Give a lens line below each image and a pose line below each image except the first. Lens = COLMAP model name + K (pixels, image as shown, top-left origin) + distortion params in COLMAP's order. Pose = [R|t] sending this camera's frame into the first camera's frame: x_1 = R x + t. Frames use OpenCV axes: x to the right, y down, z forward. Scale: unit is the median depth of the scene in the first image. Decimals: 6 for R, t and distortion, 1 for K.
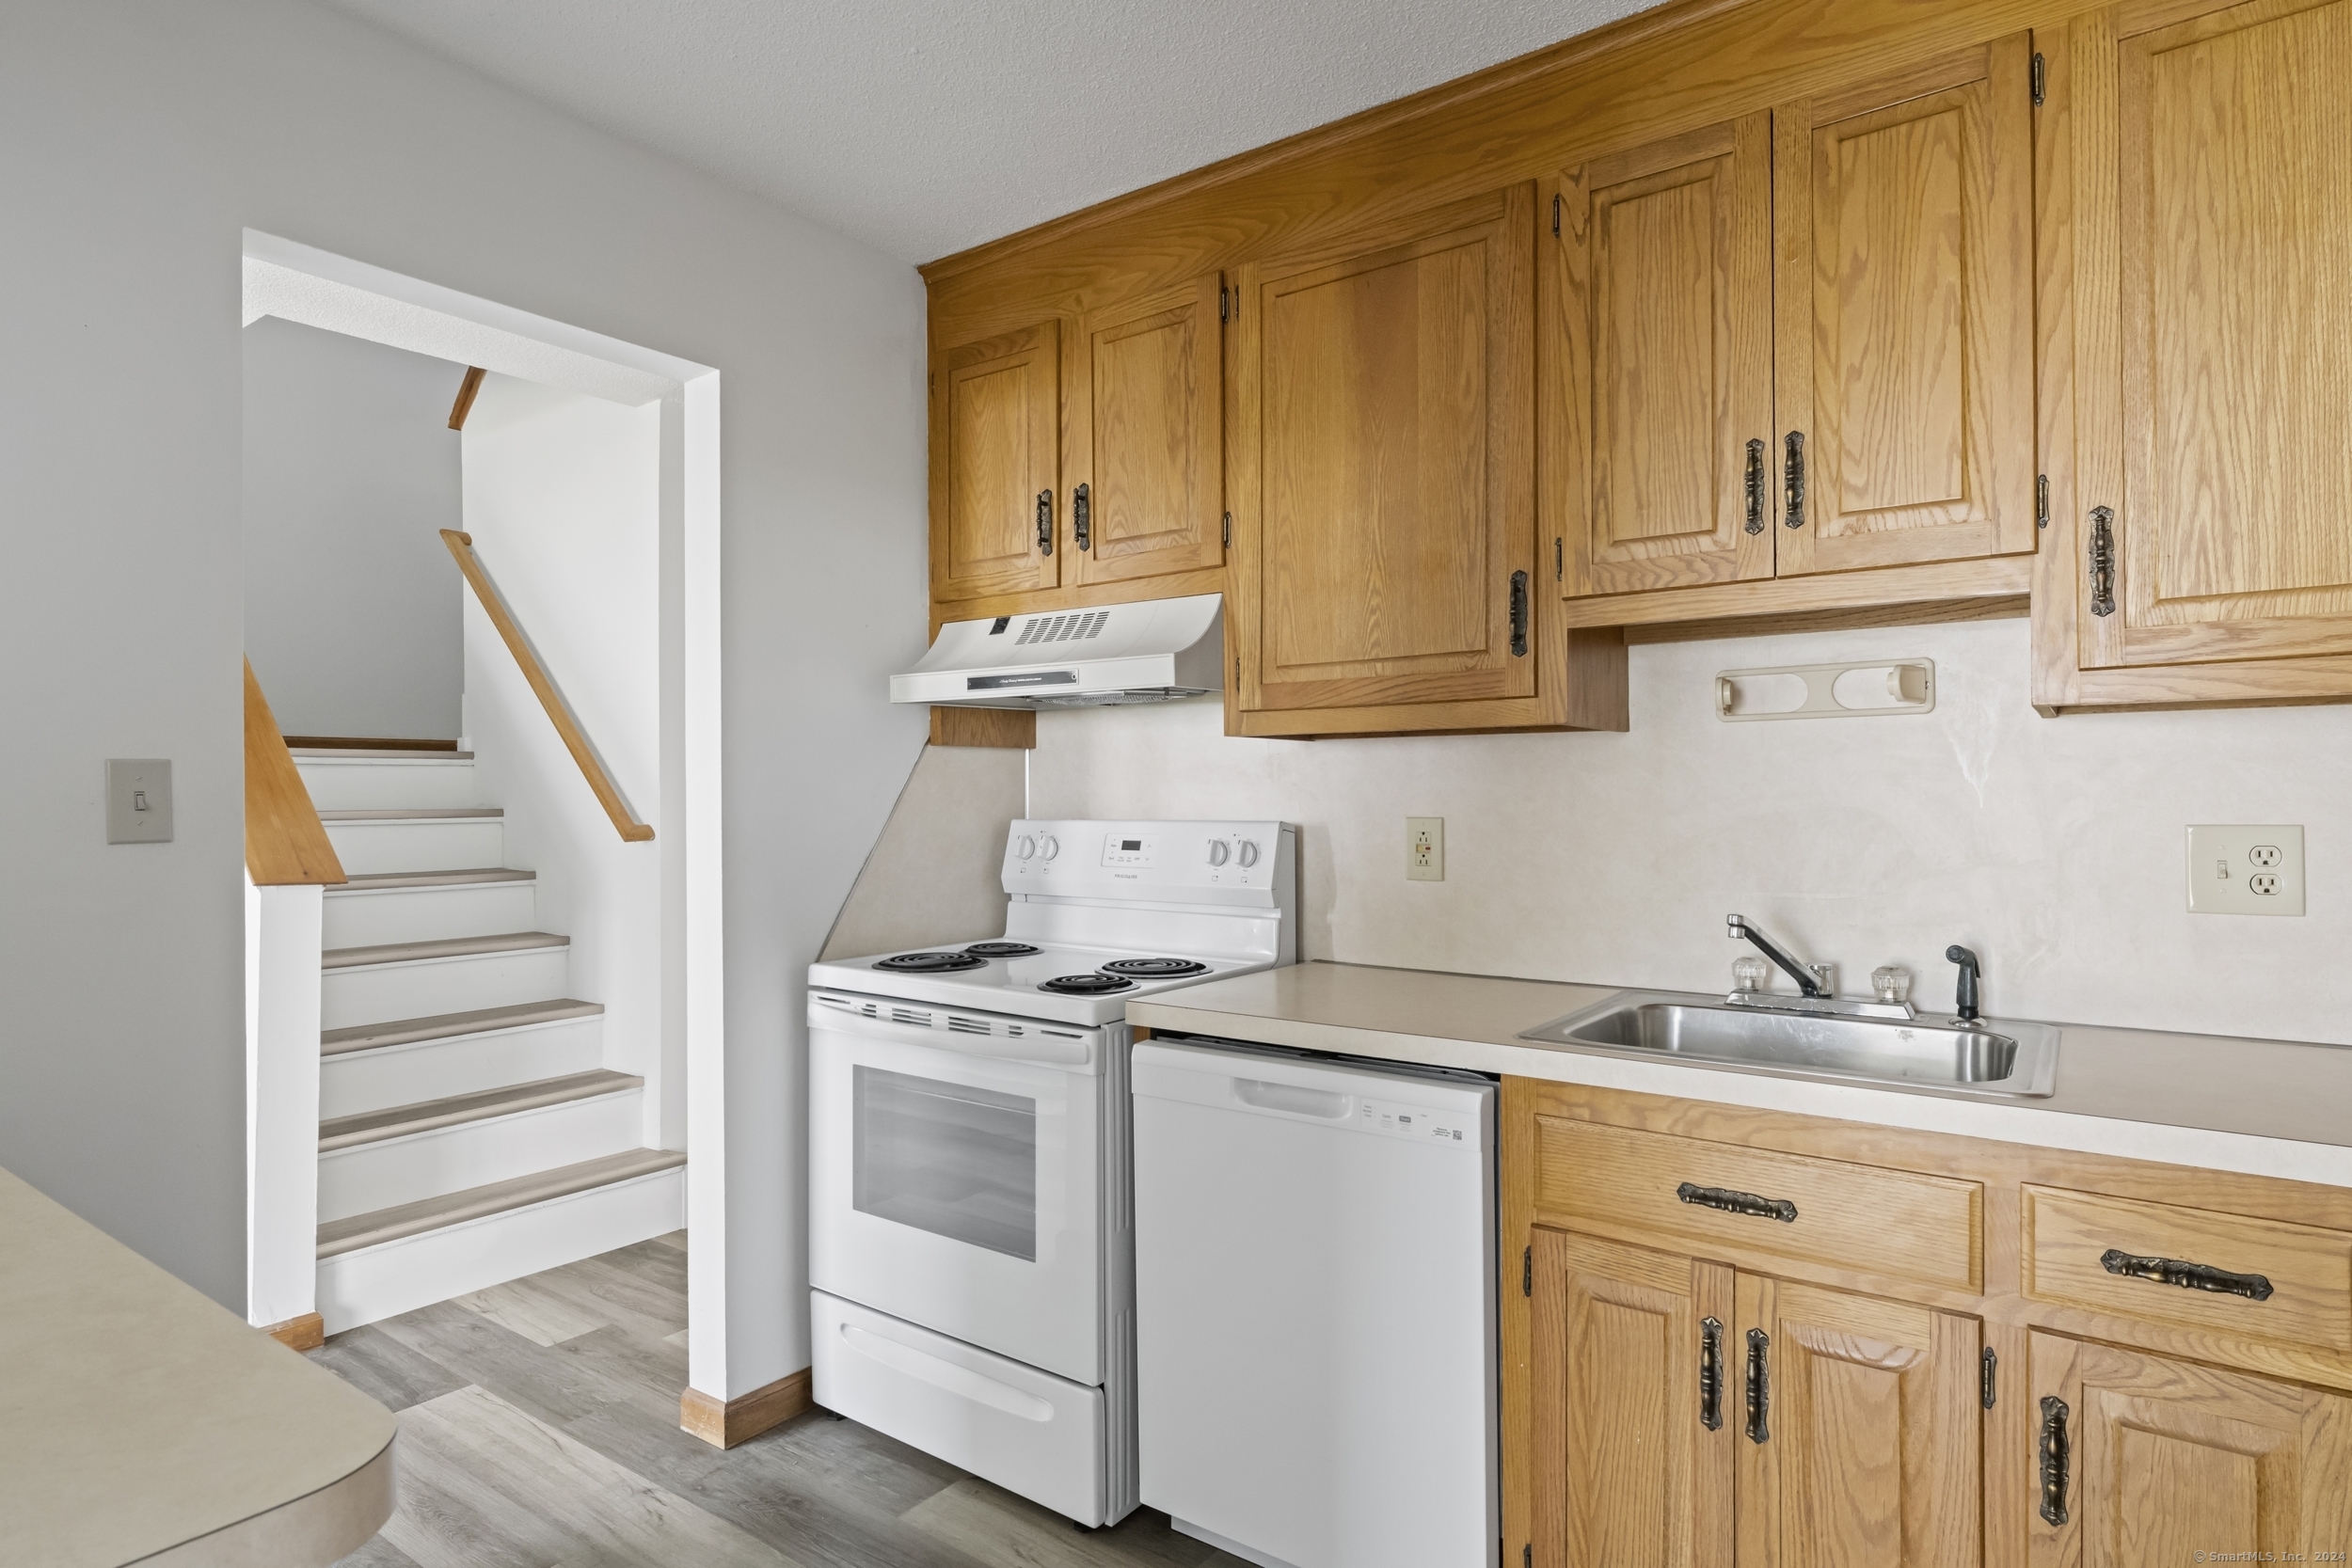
lens RADIAL K [[1319.8, 0, 1154.1], [0, 1319.8, 790.7], [0, 0, 1]] dist [-0.000841, -0.000370]
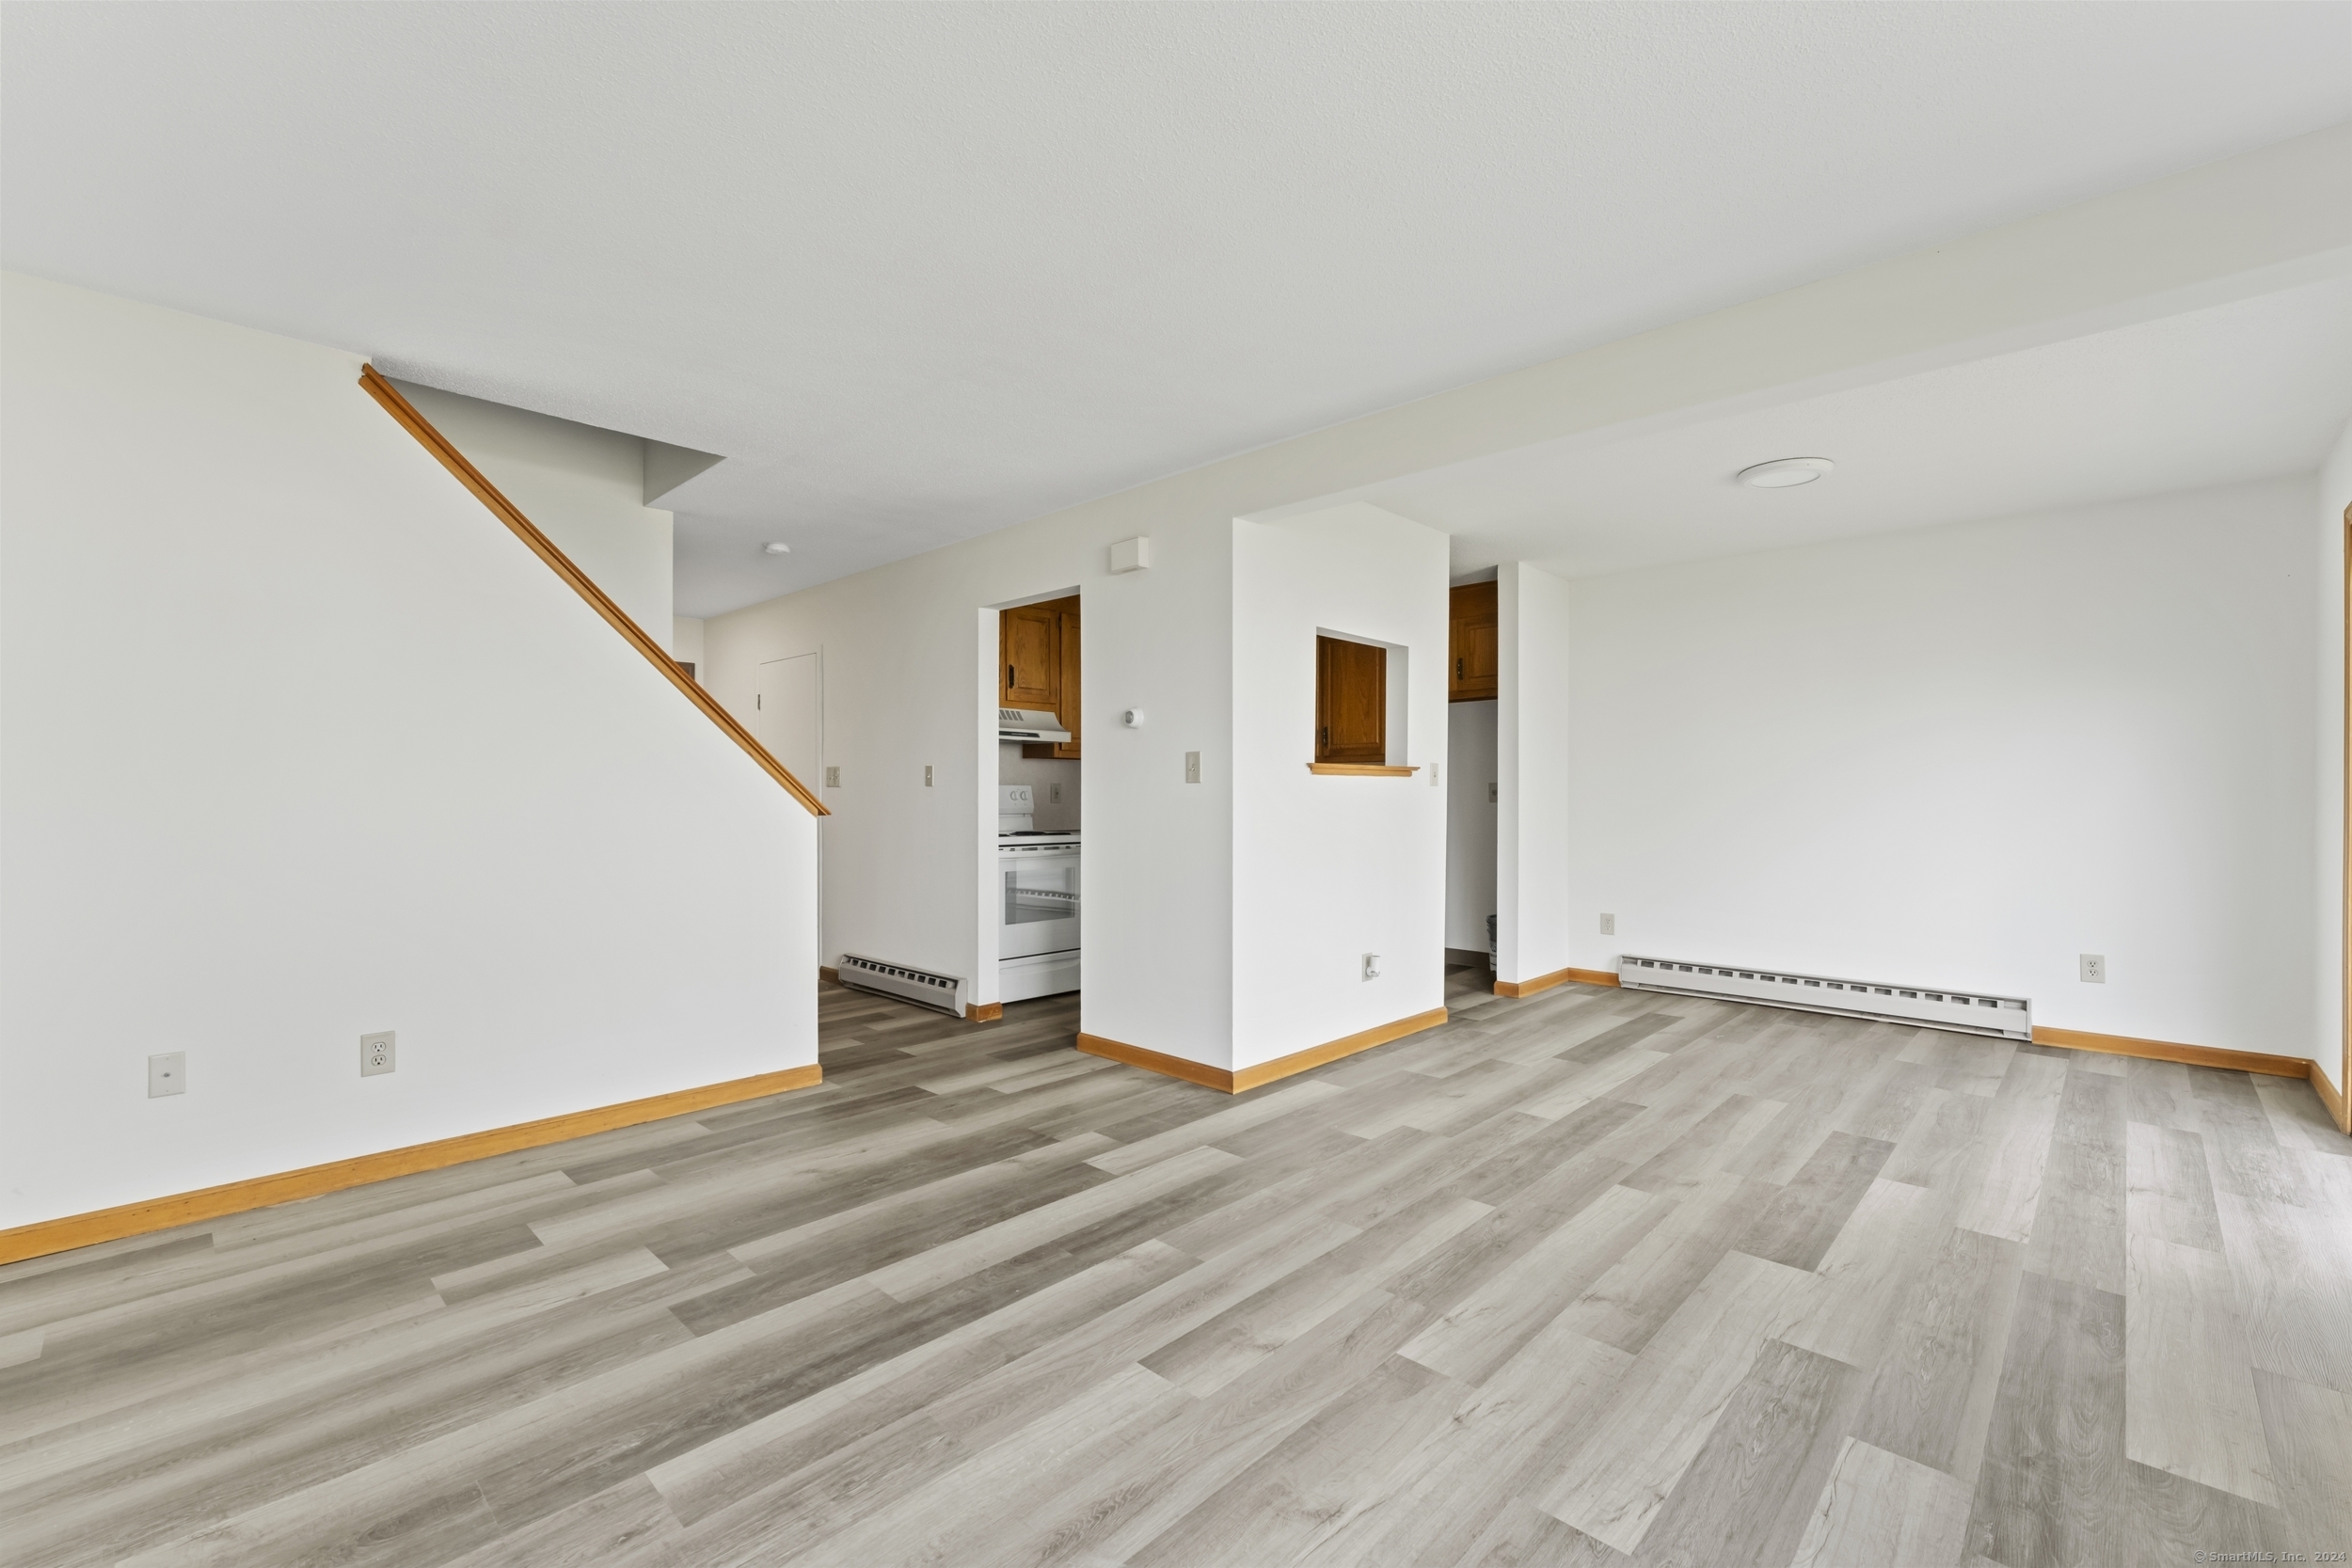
lens RADIAL K [[989.6, 0, 1169.8], [0, 989.6, 789.7], [0, 0, 1]] dist [-0.006097, 0.002001]
pose [[0.148122, 0.006757, 0.988946, -2.938316], [-0.004106, 0.999972, -0.006218, 0.065897], [-0.988961, -0.003140, 0.148146, 0.482982]]
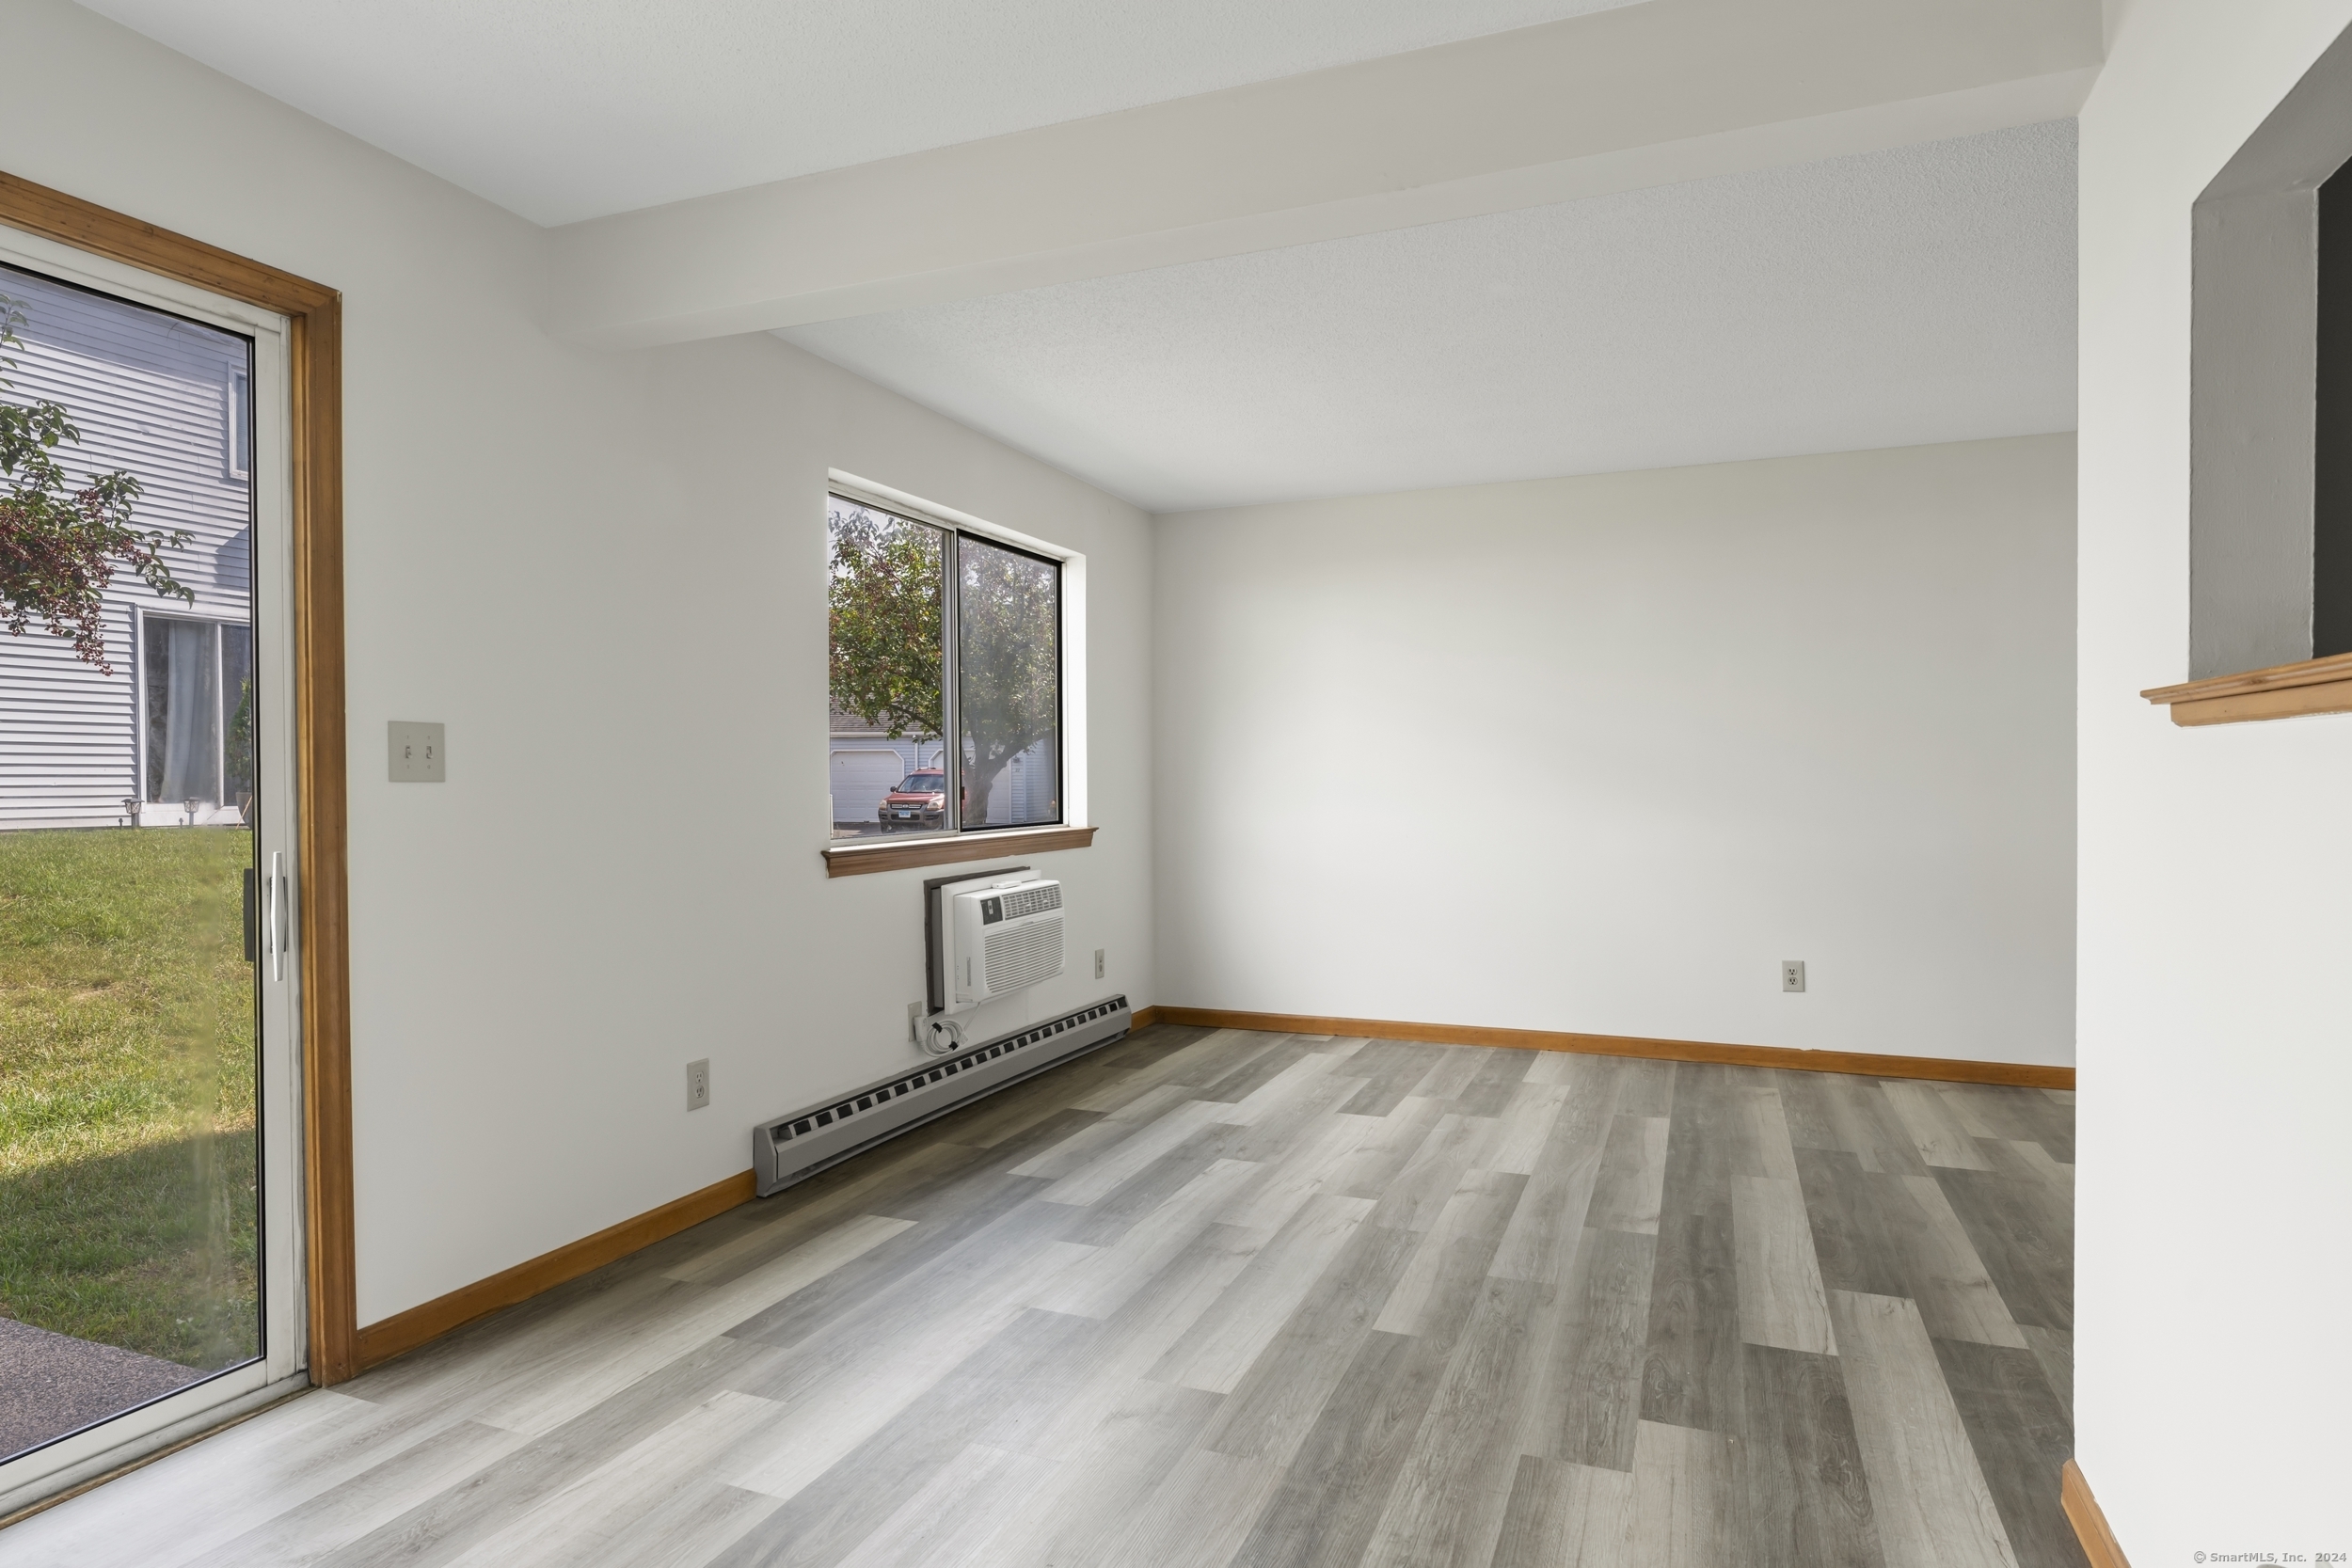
lens RADIAL K [[1319.8, 0, 1176.0], [0, 1319.8, 785.1], [0, 0, 1]] dist [-0.000841, -0.000370]
pose [[0.236802, 0.011735, -0.971487, -0.113831], [0.004844, 0.999900, 0.013259, 0.041893], [0.971546, -0.007846, 0.236721, -0.318183]]
